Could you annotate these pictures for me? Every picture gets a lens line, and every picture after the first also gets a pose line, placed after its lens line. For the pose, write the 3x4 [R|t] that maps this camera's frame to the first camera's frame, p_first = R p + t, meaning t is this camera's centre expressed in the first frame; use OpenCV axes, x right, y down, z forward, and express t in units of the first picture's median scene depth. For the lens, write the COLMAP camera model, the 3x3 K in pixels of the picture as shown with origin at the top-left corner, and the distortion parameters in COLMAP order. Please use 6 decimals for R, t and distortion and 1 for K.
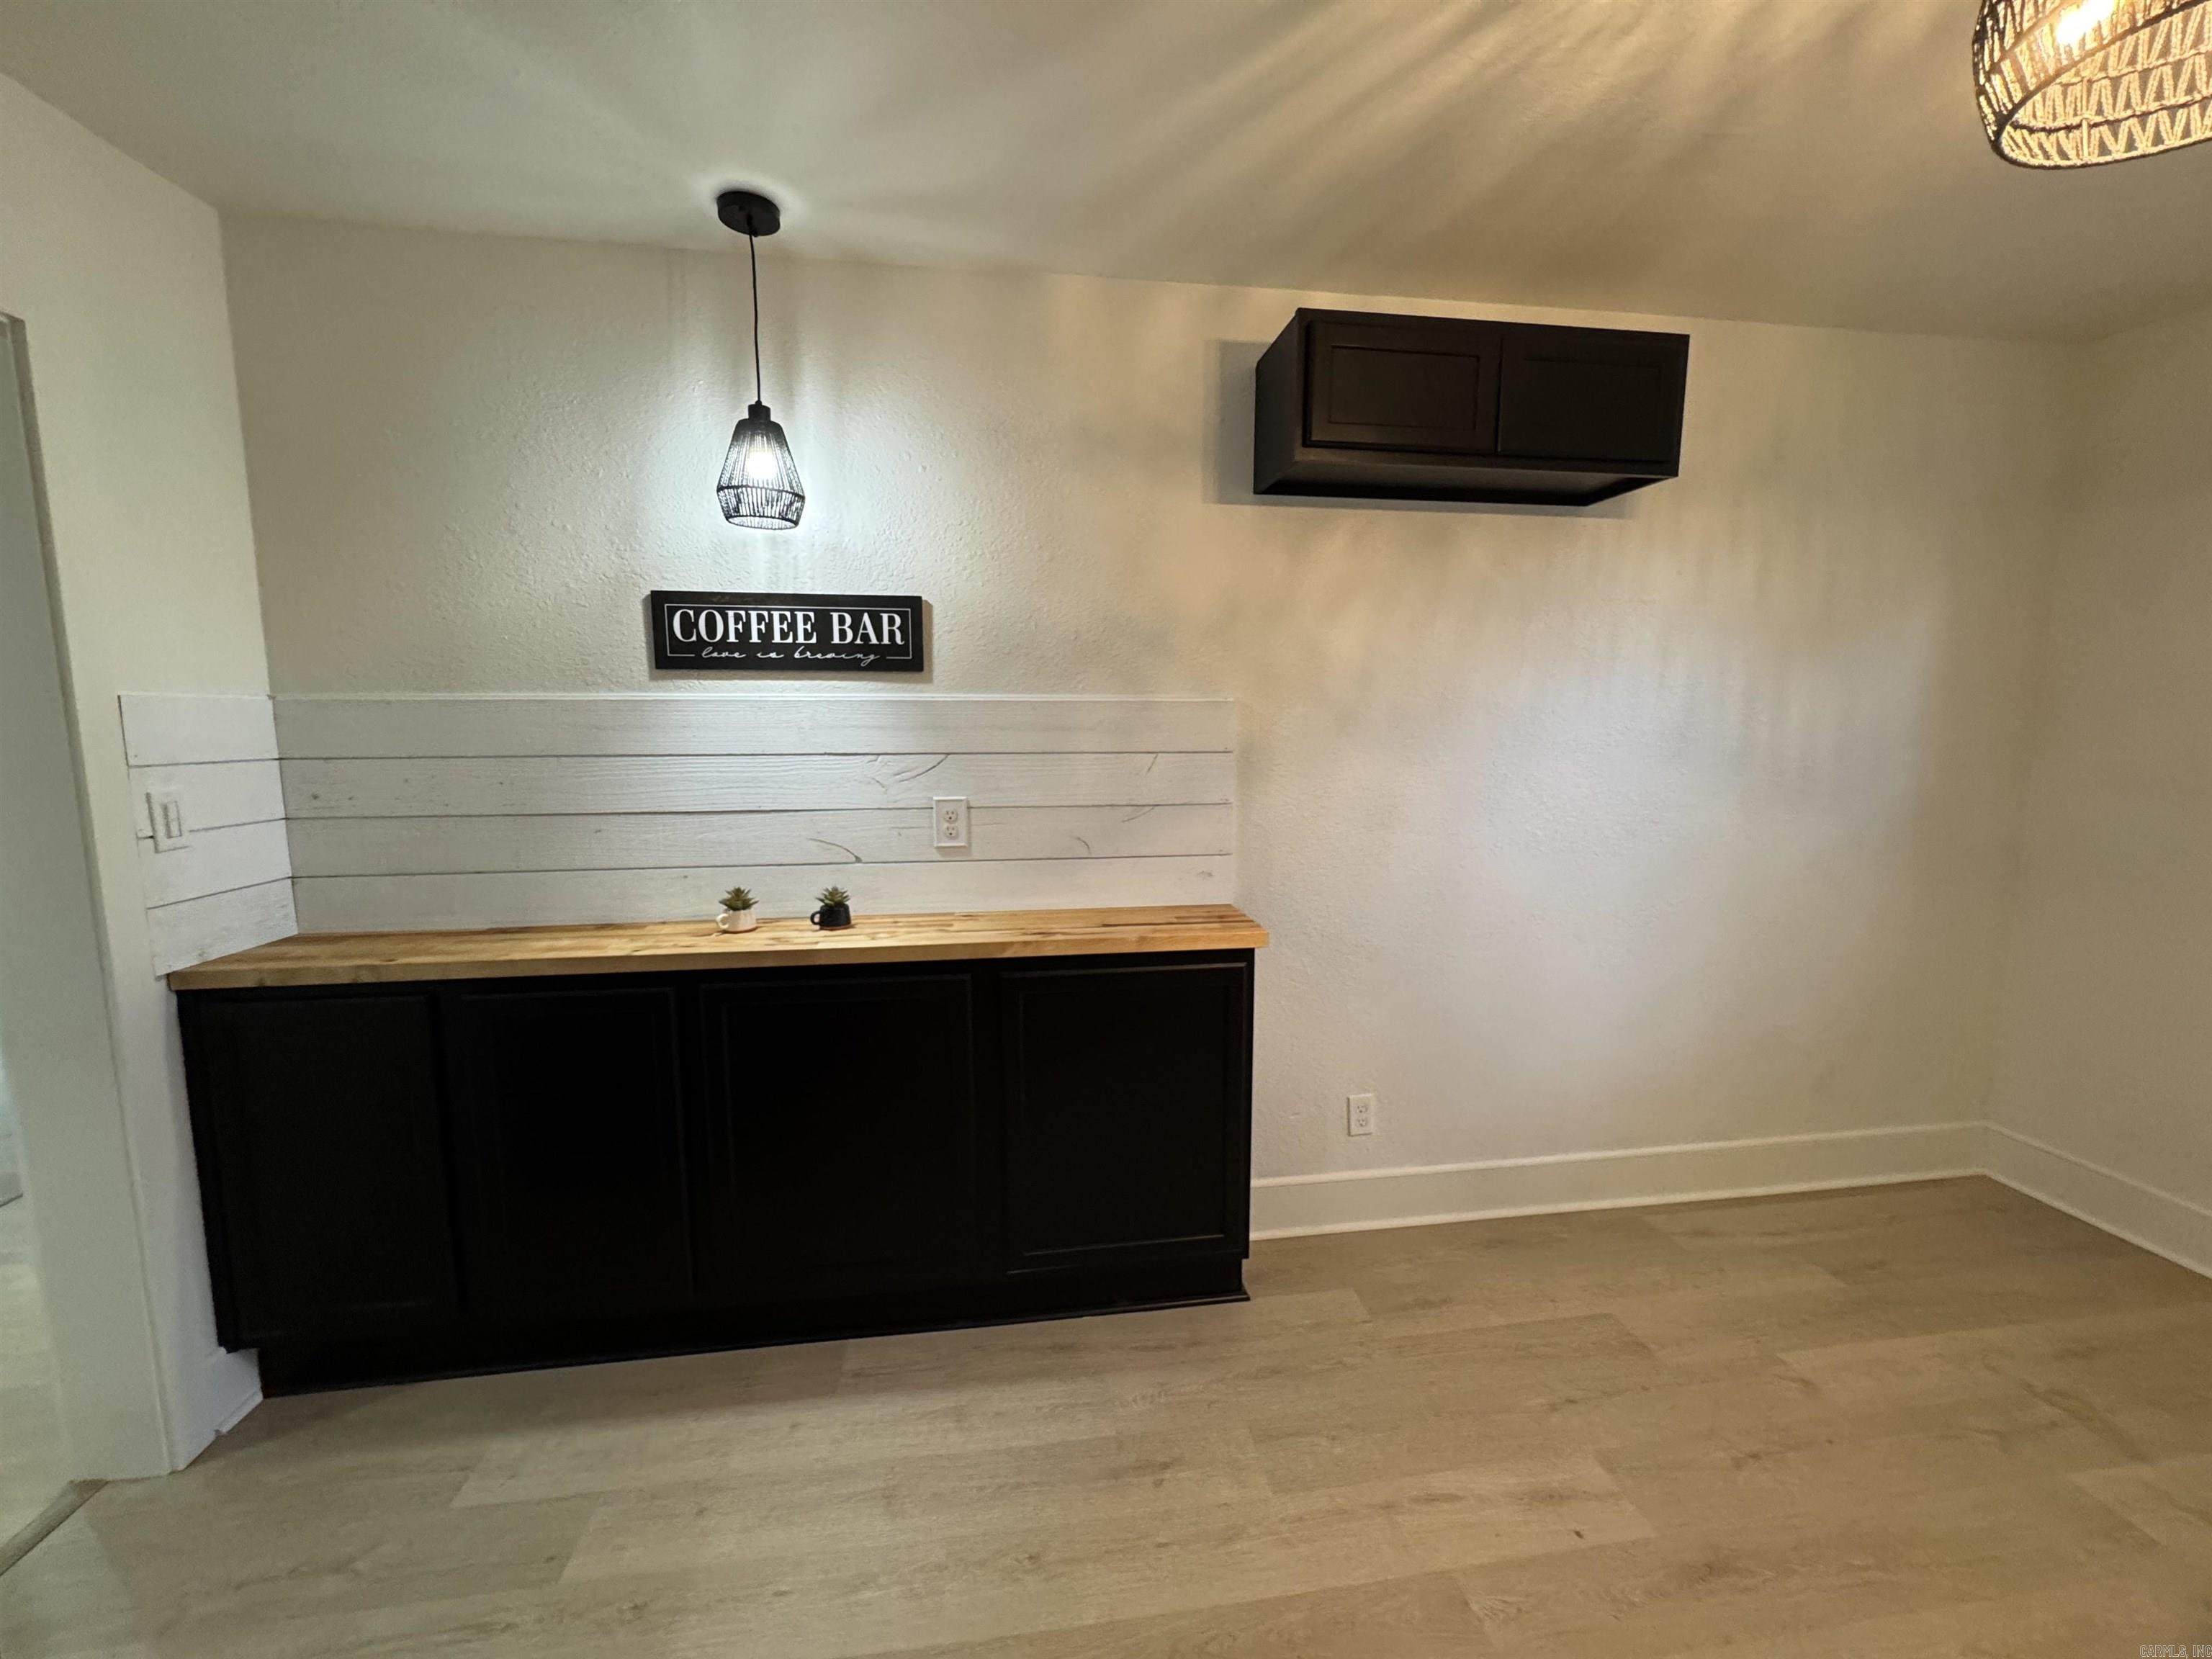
lens RADIAL K [[886.1, 0, 1109.1], [0, 886.1, 834.4], [0, 0, 1]] dist [-0.004496, 0.000806]
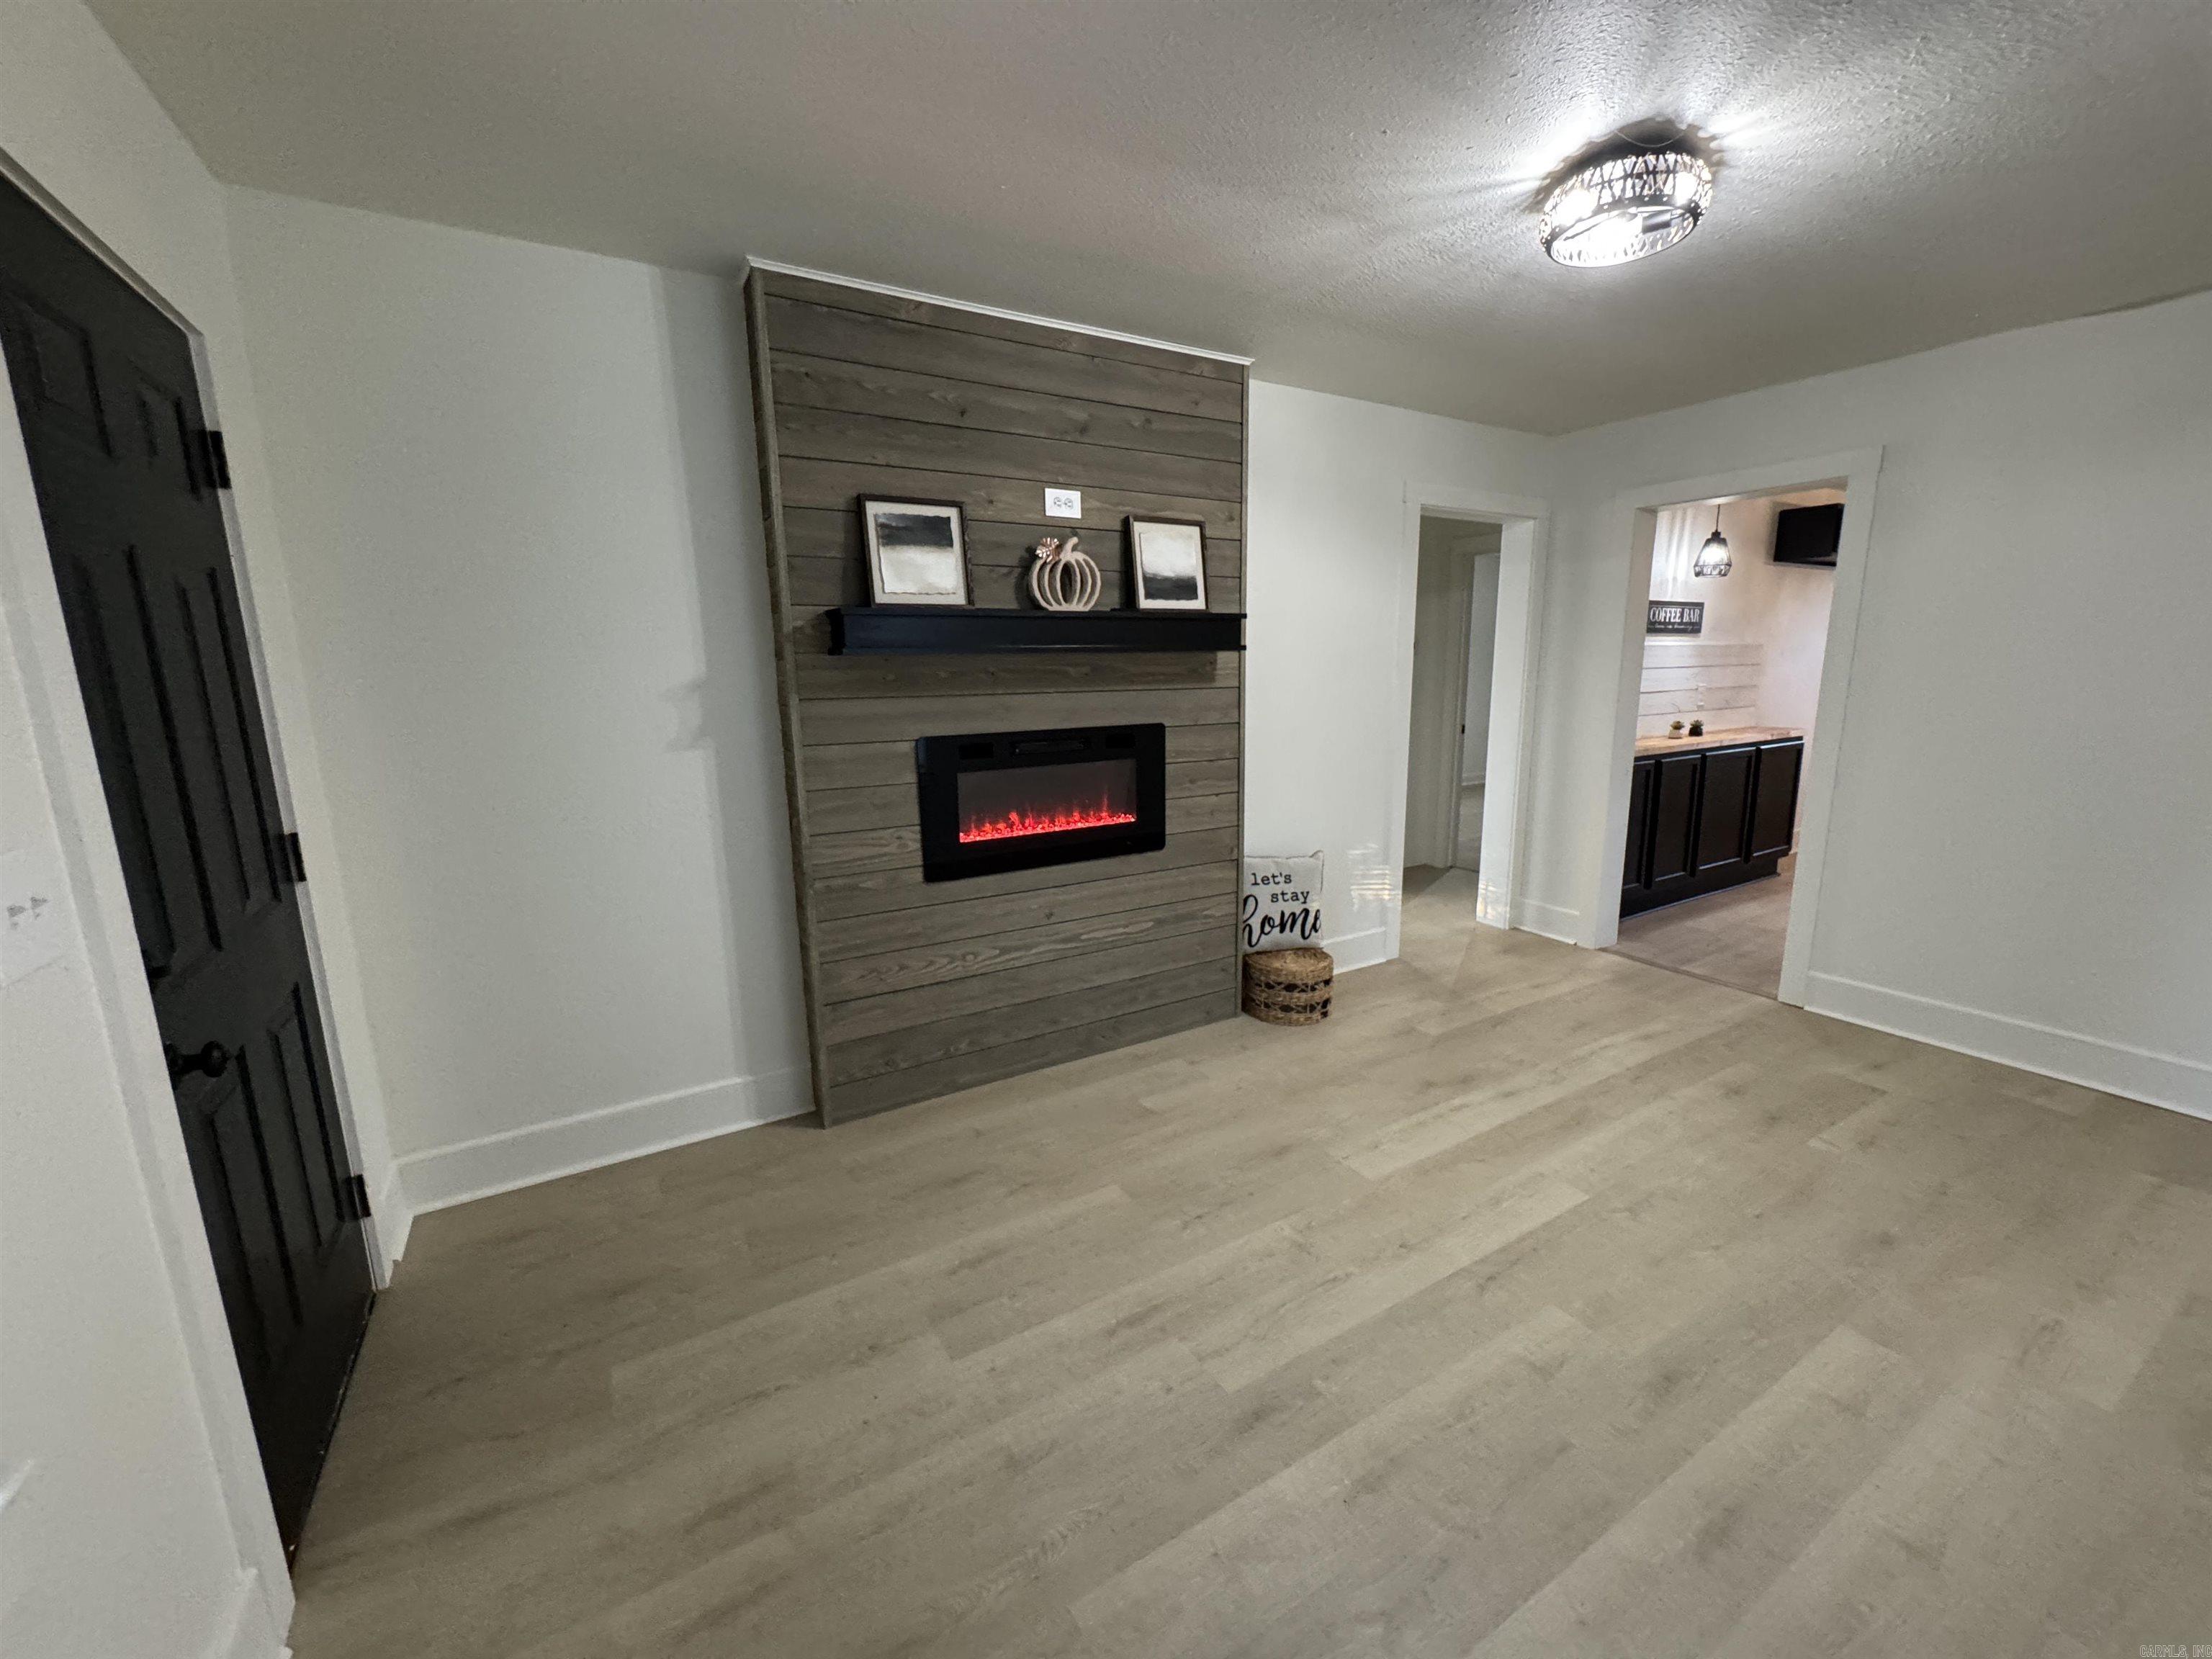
lens RADIAL K [[886.1, 0, 1115.6], [0, 886.1, 829.1], [0, 0, 1]] dist [-0.004496, 0.000806]
pose [[0.921663, -0.088740, 0.377707, -2.799506], [0.065677, 0.995128, 0.073537, 0.074630], [-0.382392, -0.042969, 0.923001, -0.703904]]
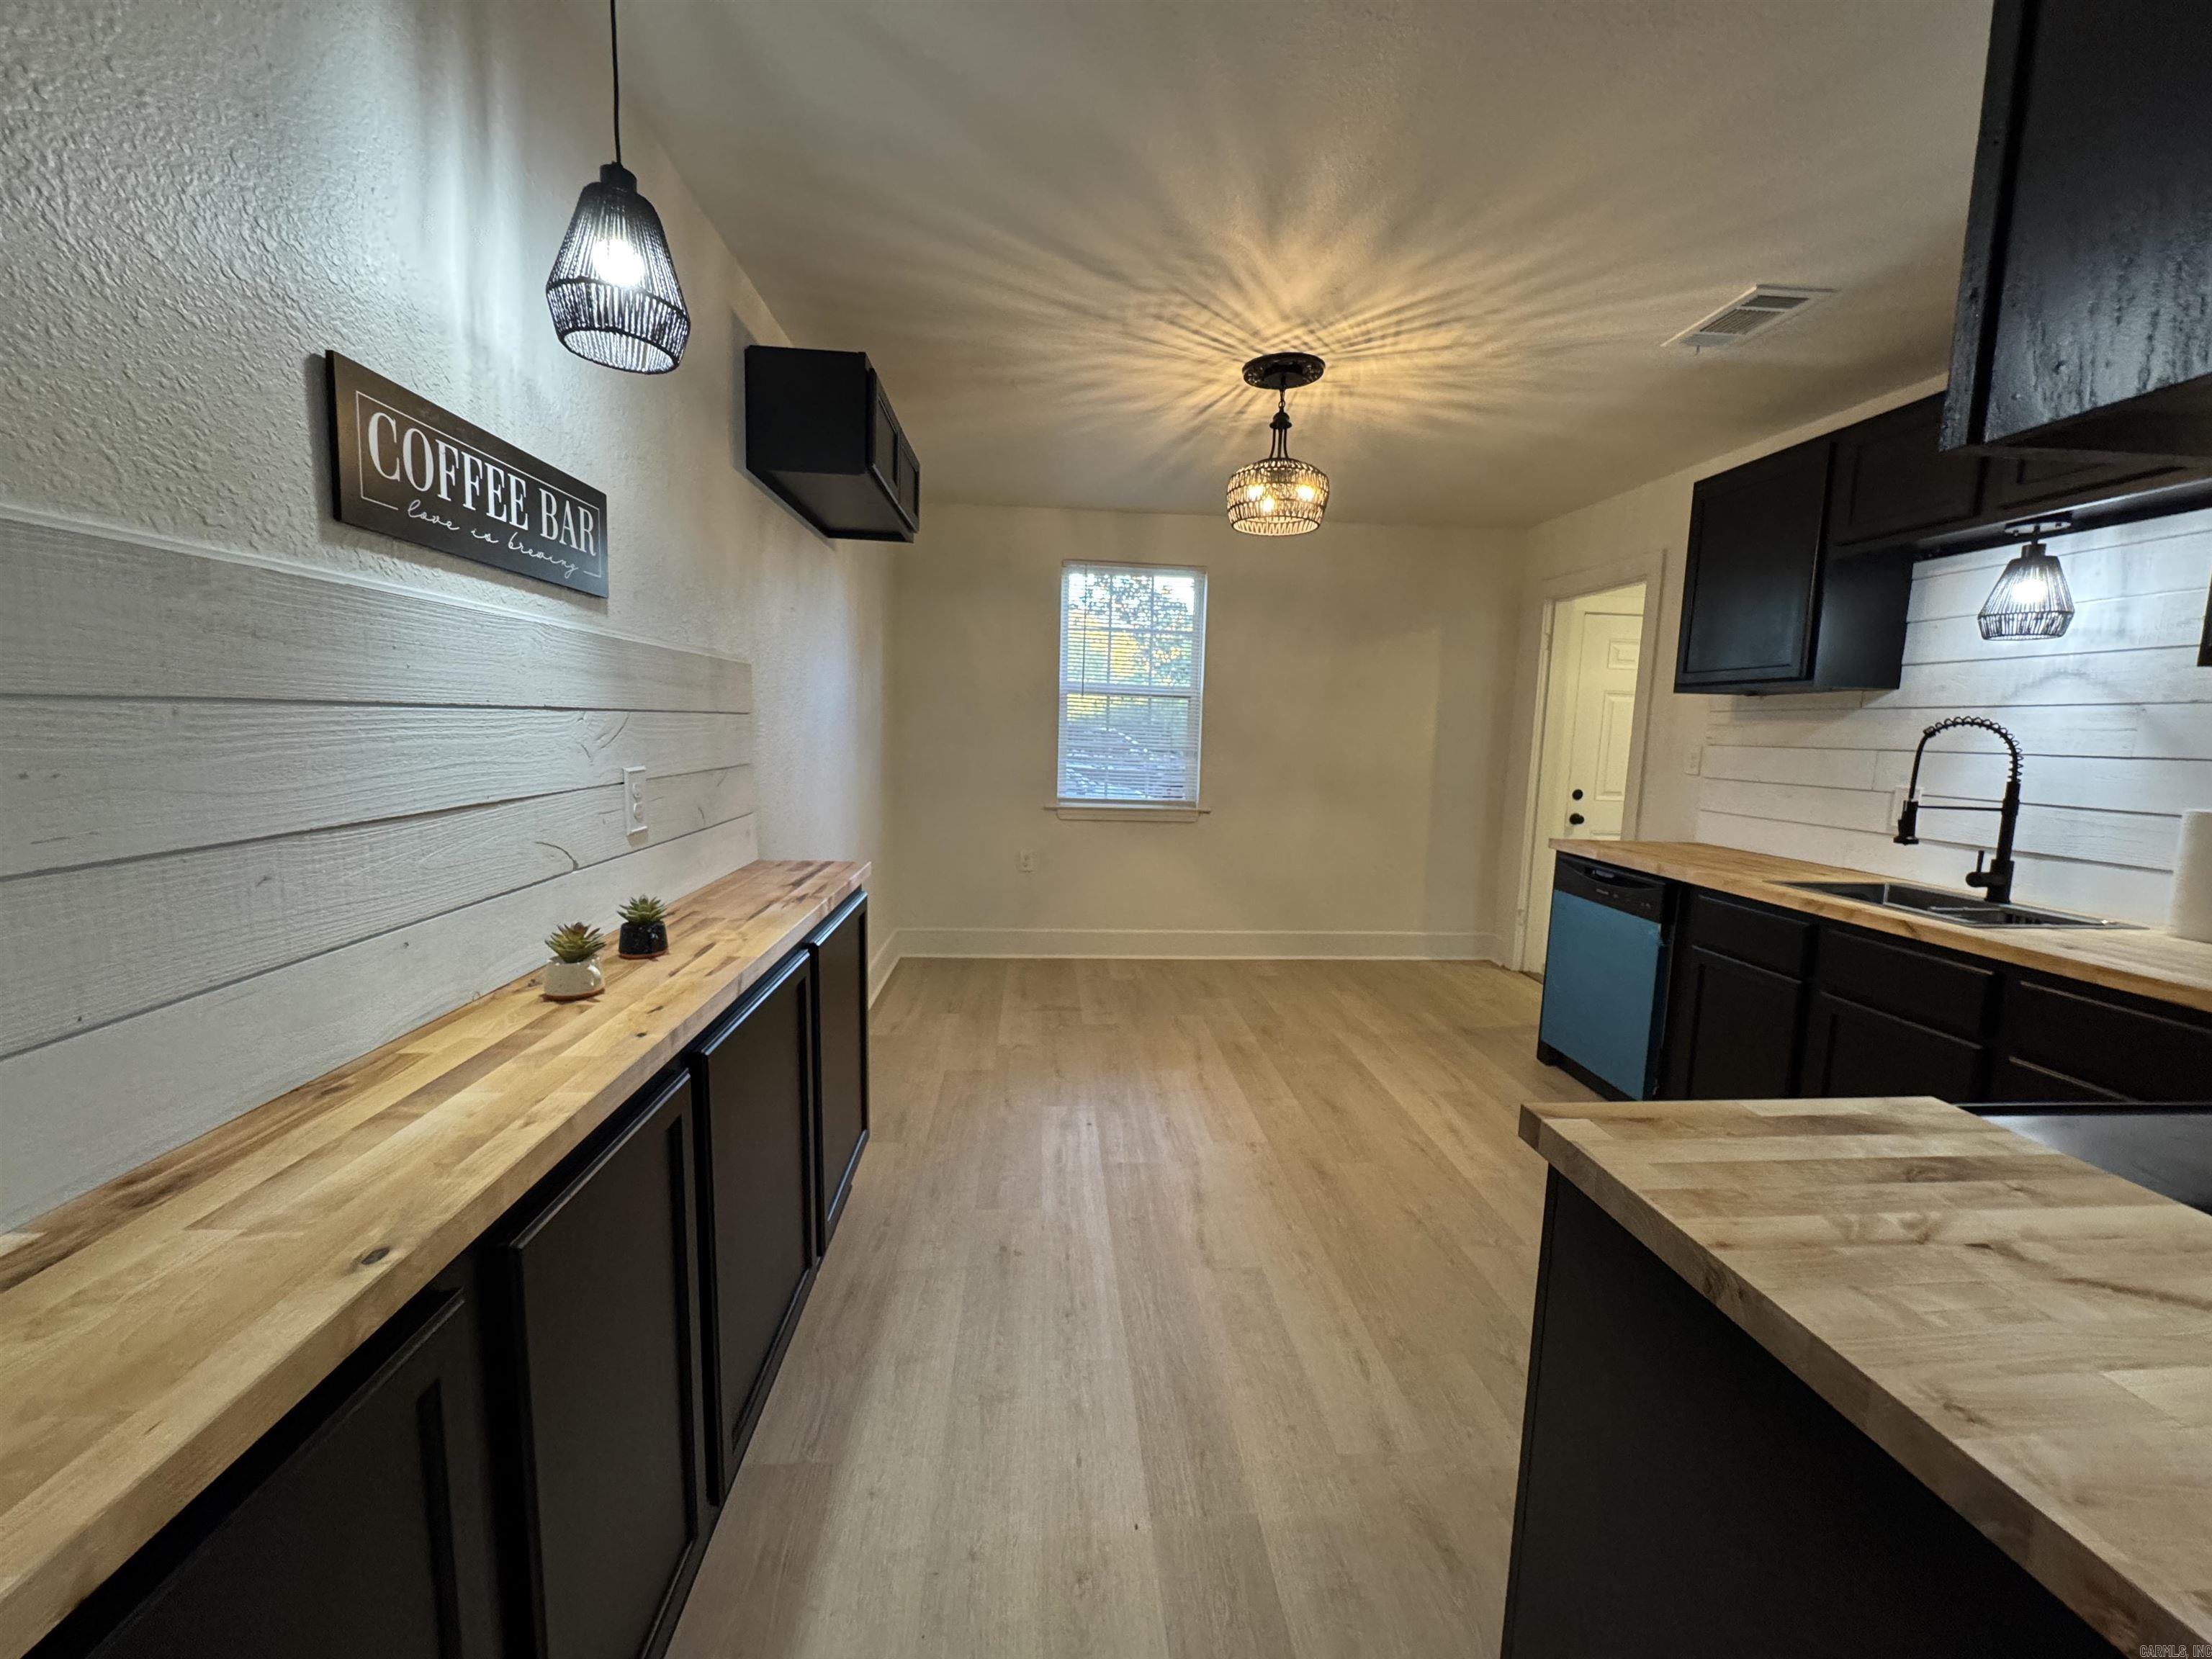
lens RADIAL K [[886.1, 0, 1106.2], [0, 886.1, 833.7], [0, 0, 1]] dist [-0.004496, 0.000806]
pose [[0.069508, -0.121550, 0.990149, -0.968175], [0.094651, 0.988875, 0.114750, -0.036239], [-0.993081, 0.085743, 0.080240, 0.566320]]
